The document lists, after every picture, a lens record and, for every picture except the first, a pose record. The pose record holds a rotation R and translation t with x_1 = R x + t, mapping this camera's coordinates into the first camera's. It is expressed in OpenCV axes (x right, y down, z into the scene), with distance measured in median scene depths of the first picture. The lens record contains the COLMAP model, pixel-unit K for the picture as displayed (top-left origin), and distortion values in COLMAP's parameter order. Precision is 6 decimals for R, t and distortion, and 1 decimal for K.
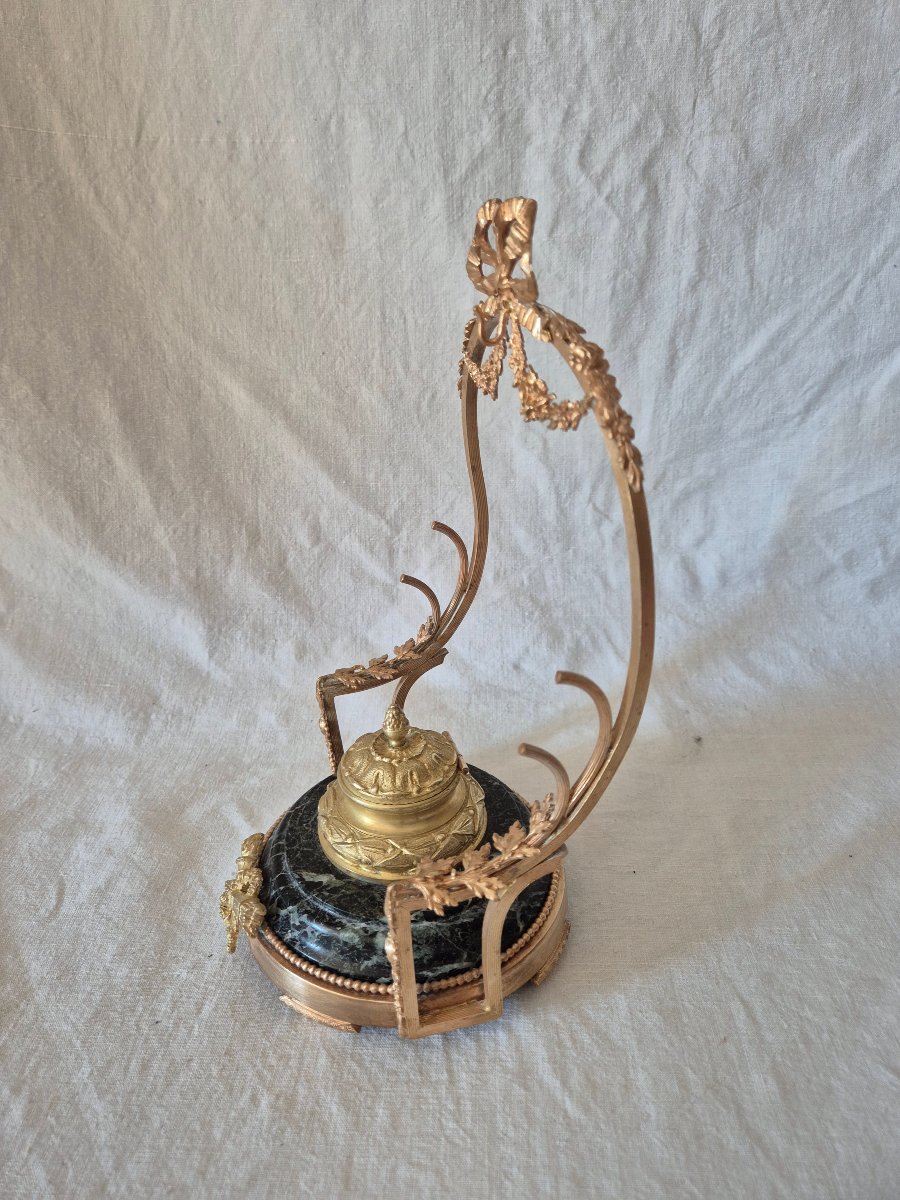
lens RADIAL K [[802.4, 0, 450.1], [0, 802.4, 592.9], [0, 0, 1]] dist [0.032453, -0.044734]
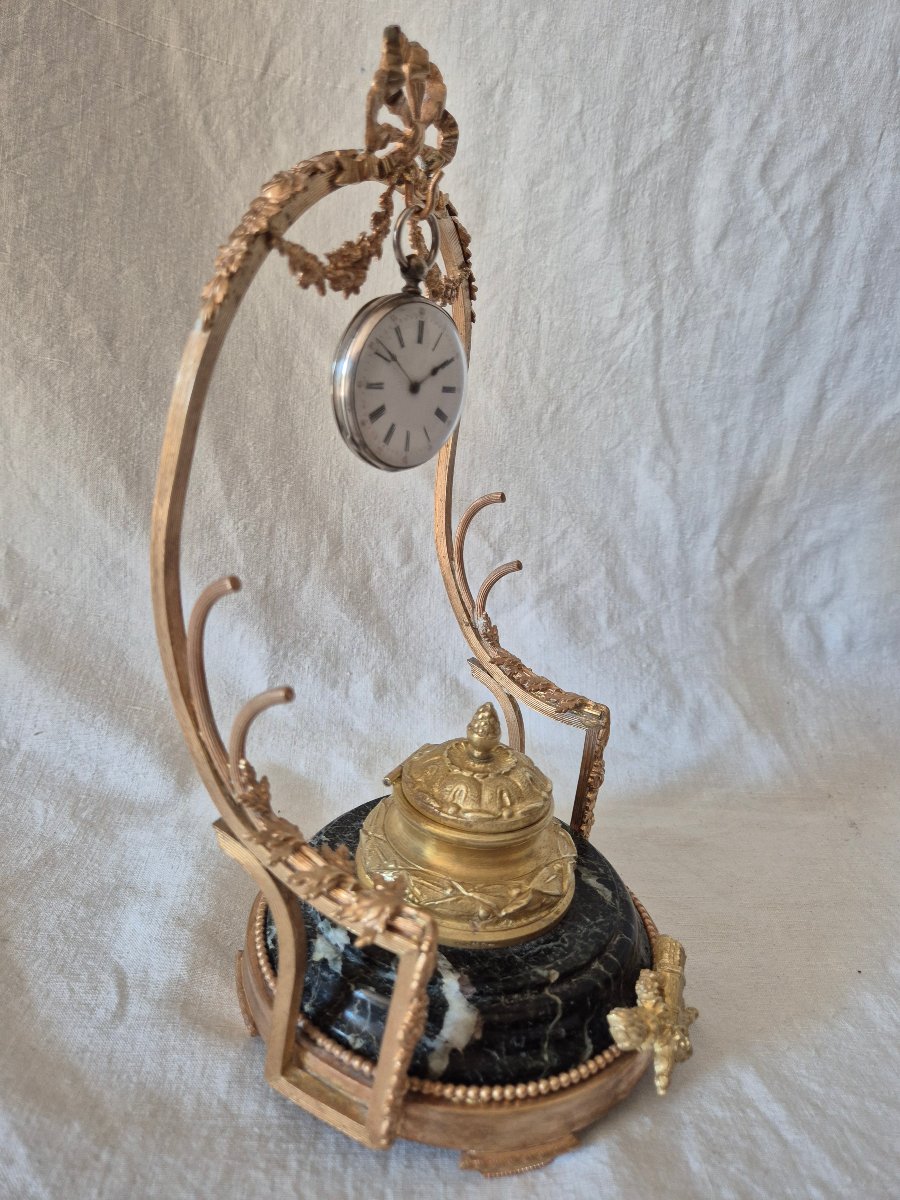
lens RADIAL K [[814.8, 0, 451.1], [0, 814.8, 593.9], [0, 0, 1]] dist [0.029911, -0.044771]
pose [[0.983999, 0.091216, 0.153057, -0.266532], [-0.070995, 0.988604, -0.132750, 0.086852], [-0.163422, 0.119760, 0.979260, 0.175254]]
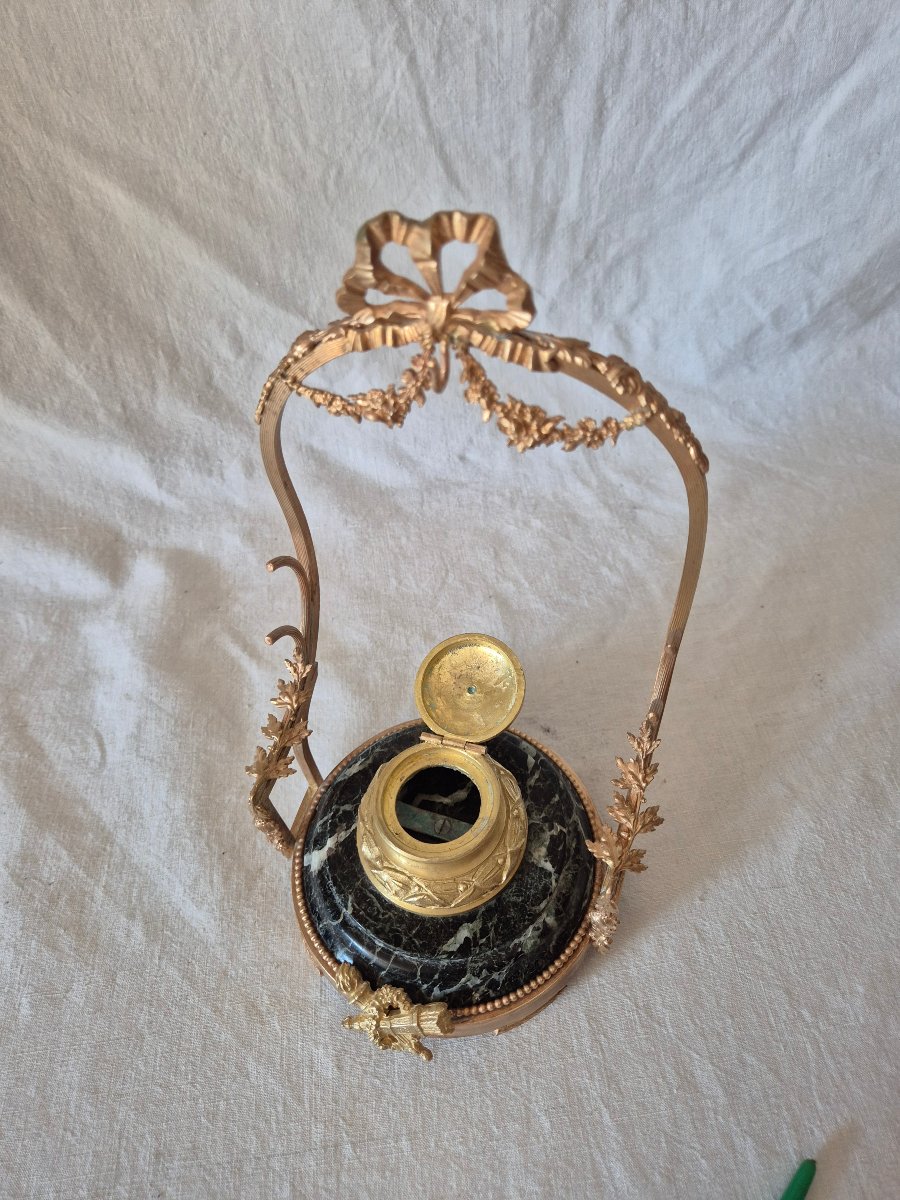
lens RADIAL K [[838.2, 0, 469.0], [0, 838.2, 601.2], [0, 0, 1]] dist [0.008618, -0.026001]
pose [[0.986232, -0.144884, 0.079719, -0.023153], [0.097587, 0.899088, 0.426753, -0.211161], [-0.133504, -0.413098, 0.900848, -0.050246]]
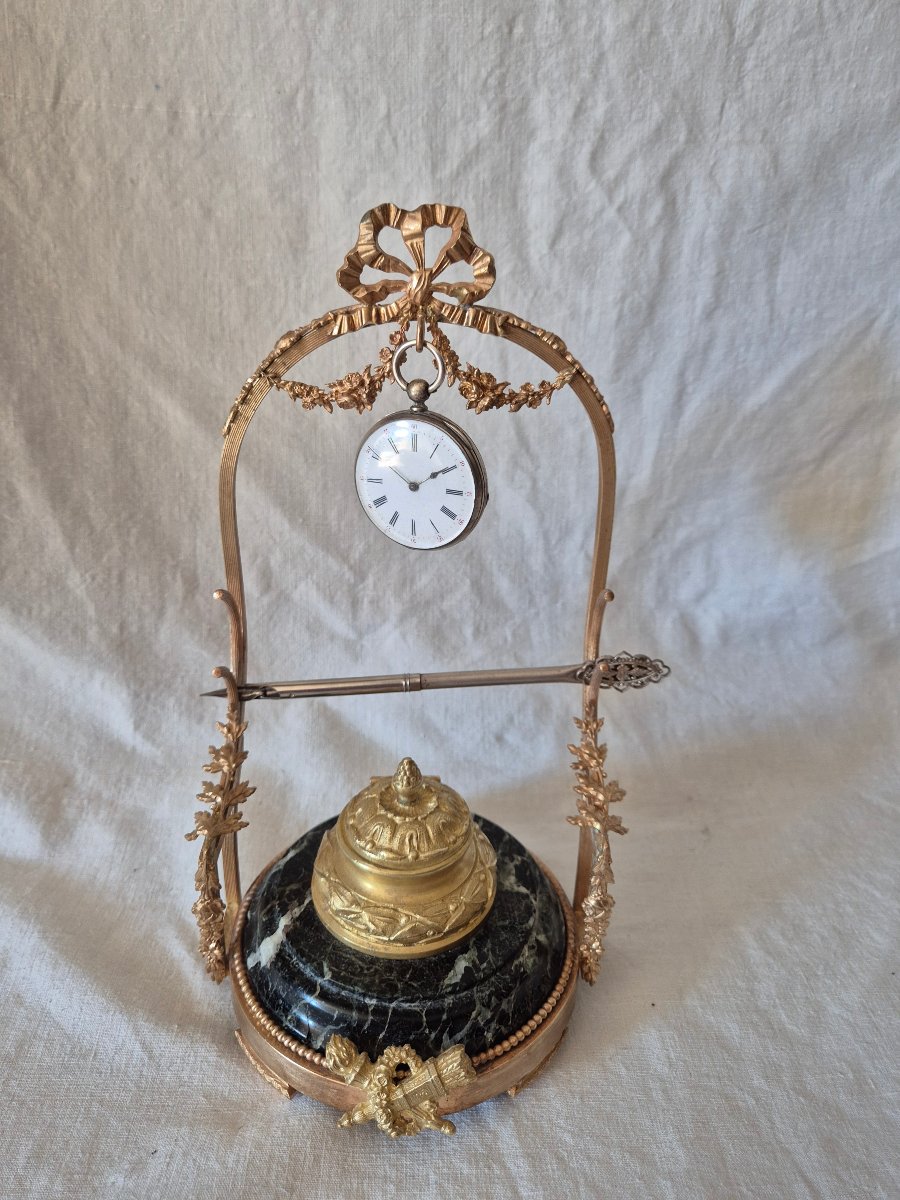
lens RADIAL K [[814.8, 0, 451.1], [0, 814.8, 593.9], [0, 0, 1]] dist [0.029911, -0.044771]
pose [[0.994207, 0.012442, 0.106755, -0.068984], [-0.012878, 0.999911, 0.003398, -0.069960], [-0.106704, -0.004753, 0.994280, 0.130722]]
